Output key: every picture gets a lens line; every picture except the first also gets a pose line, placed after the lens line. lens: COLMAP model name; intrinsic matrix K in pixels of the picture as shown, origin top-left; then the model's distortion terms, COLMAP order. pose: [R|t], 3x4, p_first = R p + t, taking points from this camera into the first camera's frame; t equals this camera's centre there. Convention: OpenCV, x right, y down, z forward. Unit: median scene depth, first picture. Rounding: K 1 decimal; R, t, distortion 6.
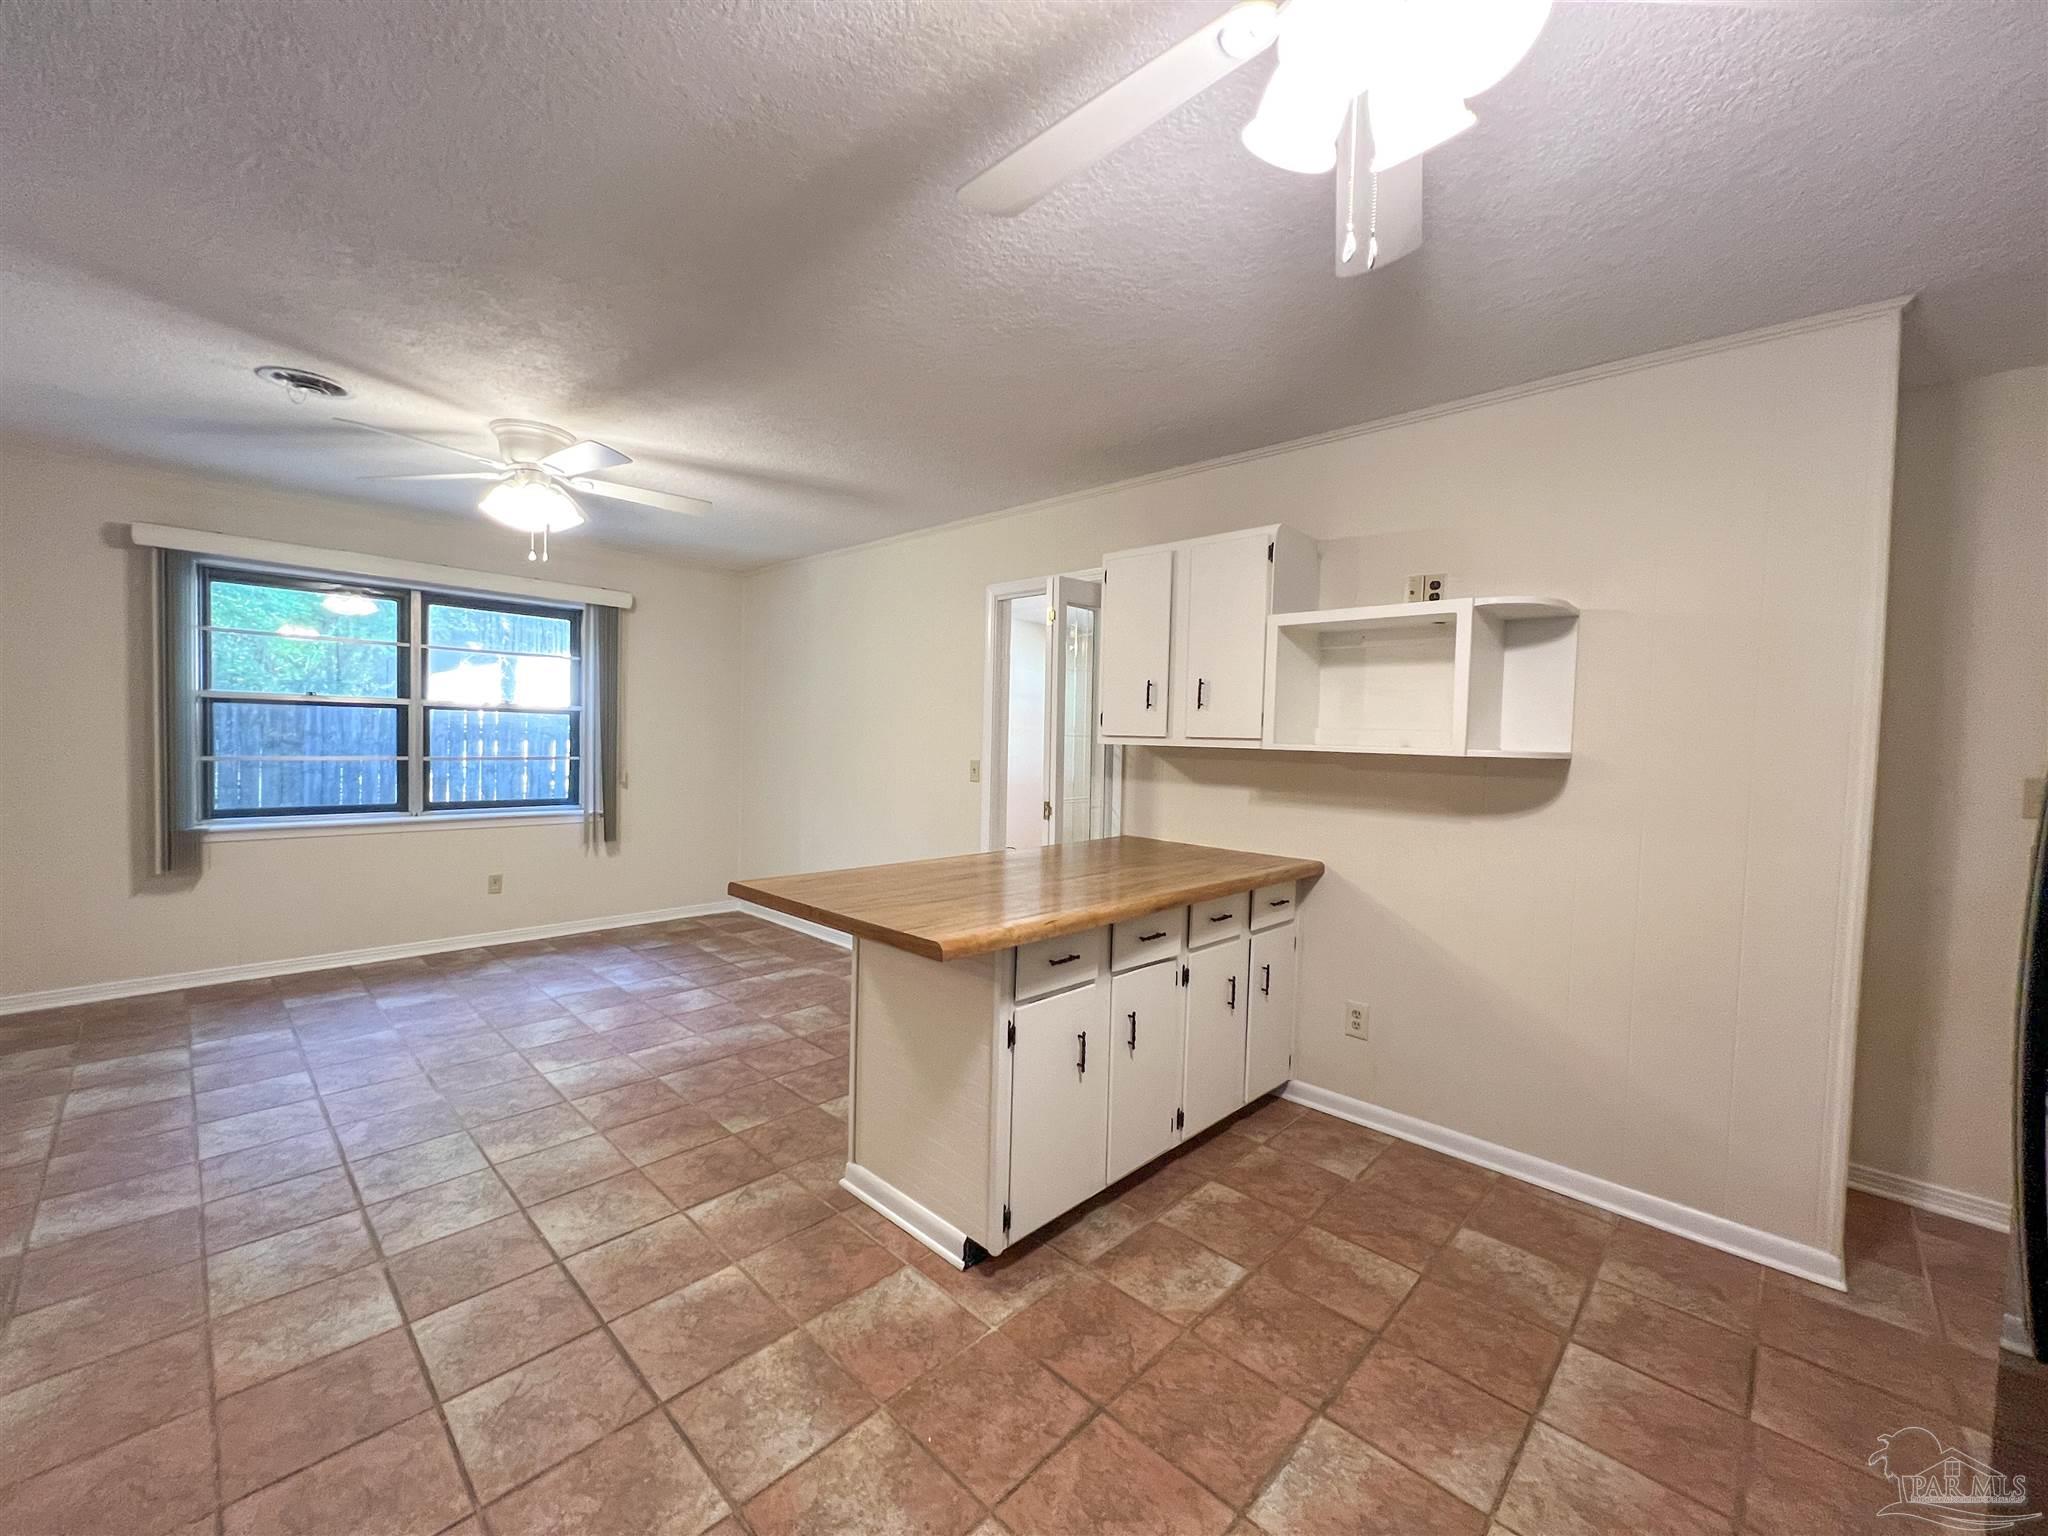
lens RADIAL K [[816.7, 0, 1021.4], [0, 816.7, 765.7], [0, 0, 1]] dist [-0.001682, 0.000229]
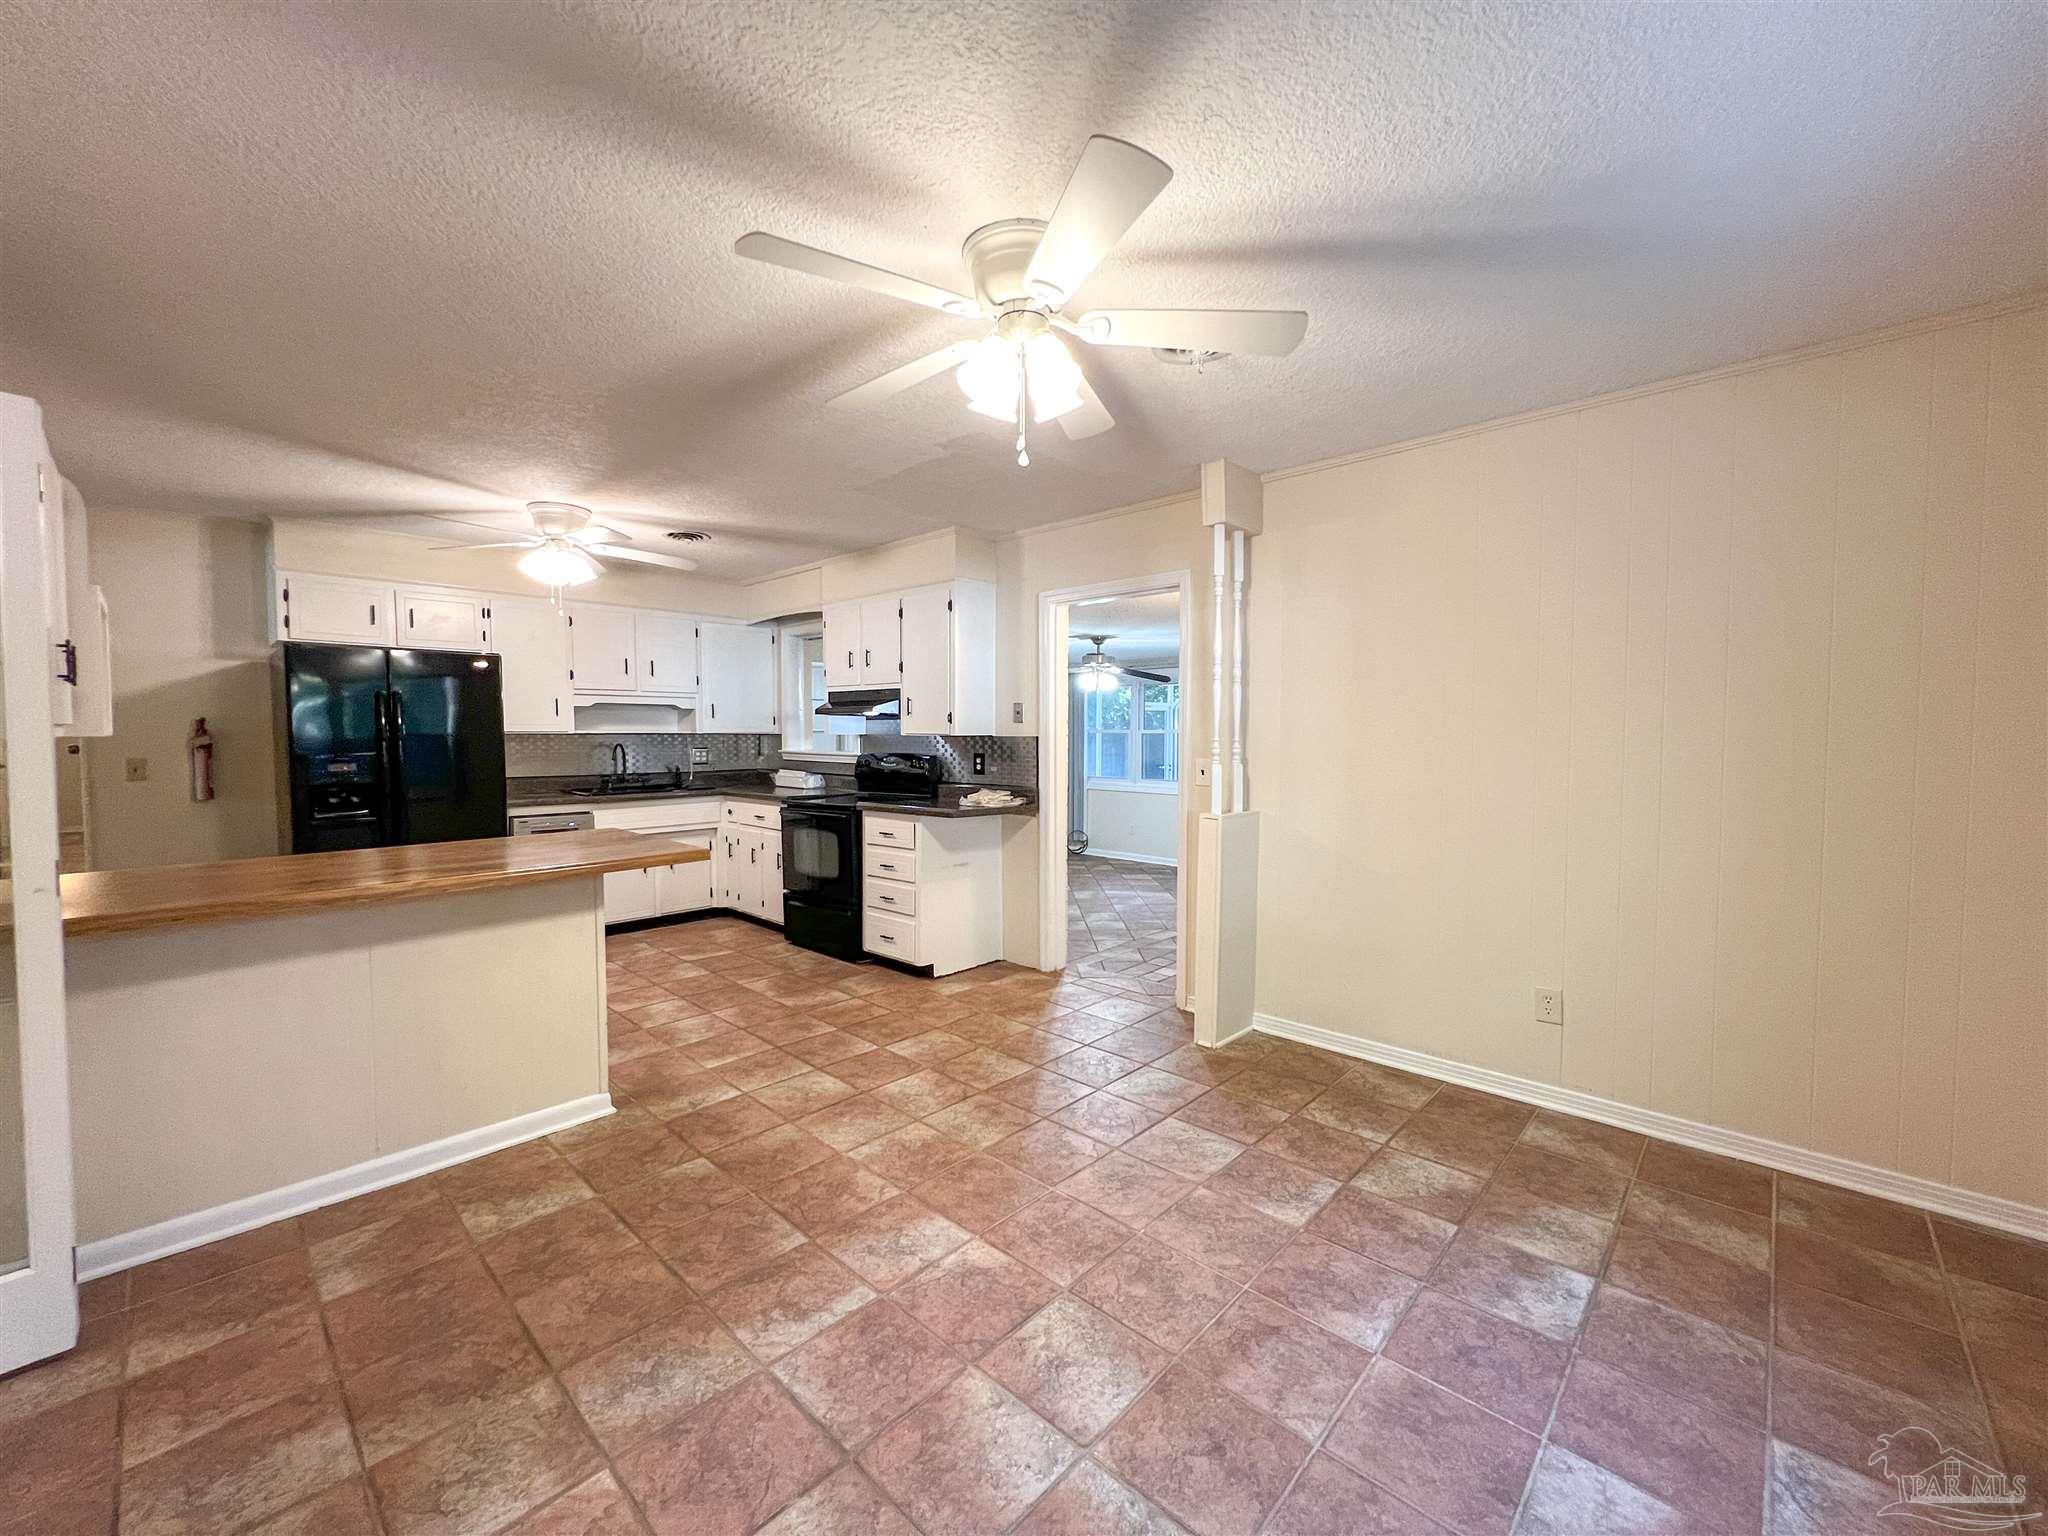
lens RADIAL K [[816.7, 0, 1021.4], [0, 816.7, 765.7], [0, 0, 1]] dist [-0.001682, 0.000229]
pose [[-0.999559, -0.028470, -0.008490, -0.706436], [-0.029058, 0.996382, 0.079867, -0.089581], [0.006185, 0.080079, -0.996769, 1.924672]]
